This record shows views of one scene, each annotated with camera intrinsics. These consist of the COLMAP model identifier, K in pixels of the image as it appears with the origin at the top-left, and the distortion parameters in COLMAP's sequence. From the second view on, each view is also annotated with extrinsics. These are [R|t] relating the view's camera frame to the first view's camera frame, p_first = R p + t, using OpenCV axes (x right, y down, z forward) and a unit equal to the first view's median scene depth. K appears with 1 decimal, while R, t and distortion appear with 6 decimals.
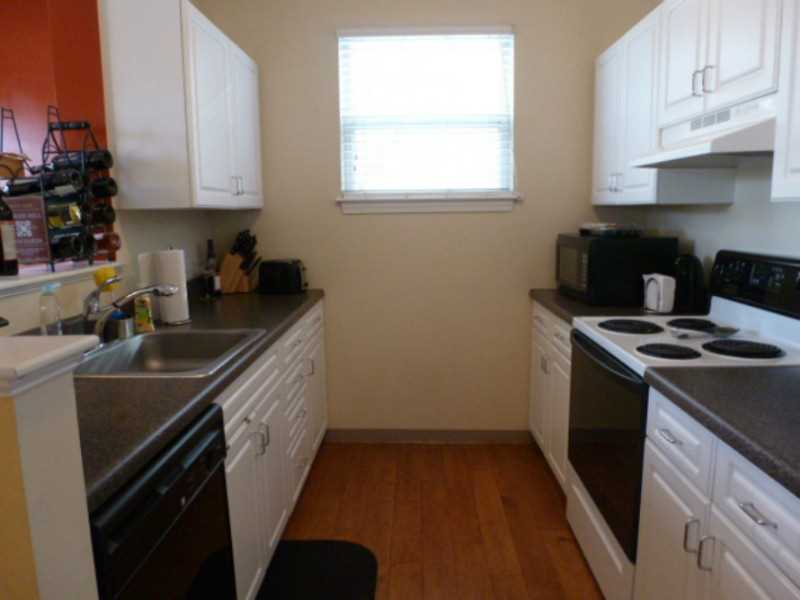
lens RADIAL K [[575.2, 0, 400.0], [0, 575.2, 300.0], [0, 0, 1]] dist [-0.044588, 0.002601]
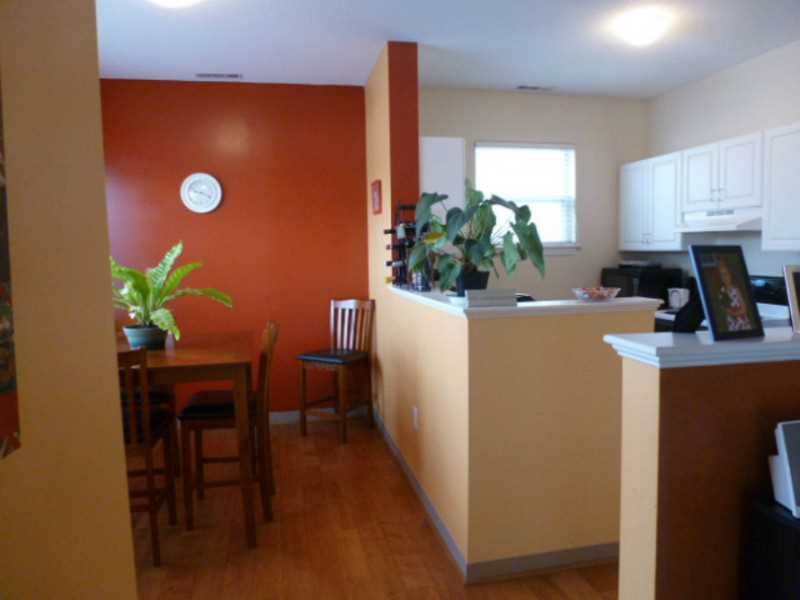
lens RADIAL K [[575.2, 0, 400.0], [0, 575.2, 300.0], [0, 0, 1]] dist [-0.044588, 0.002601]
pose [[0.971731, -0.022793, 0.234987, -0.858769], [0.039253, 0.997073, -0.065610, 0.079030], [-0.232804, 0.072979, 0.969782, -0.583833]]
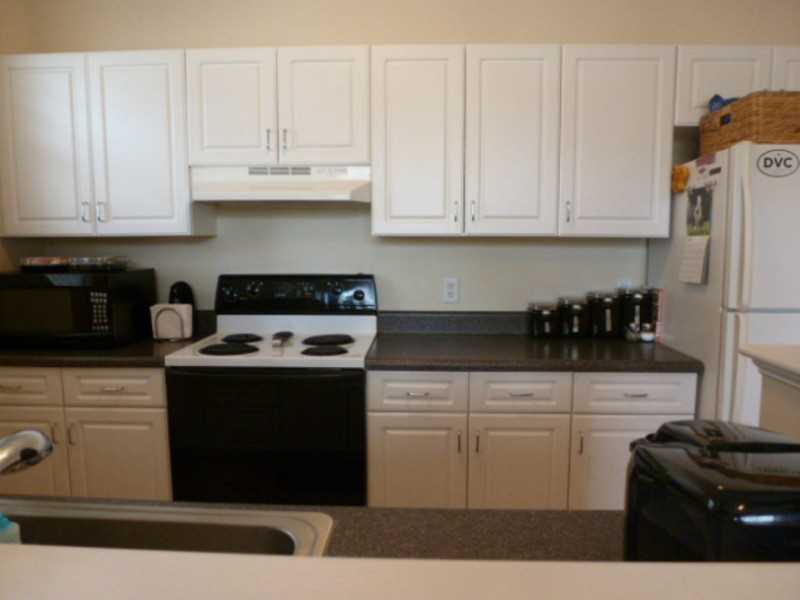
lens RADIAL K [[575.2, 0, 400.0], [0, 575.2, 300.0], [0, 0, 1]] dist [-0.044588, 0.002601]
pose [[0.007932, -0.092471, 0.995684, -0.564096], [0.154818, 0.983823, 0.090136, -0.080896], [-0.987911, 0.153435, 0.022120, 0.563244]]
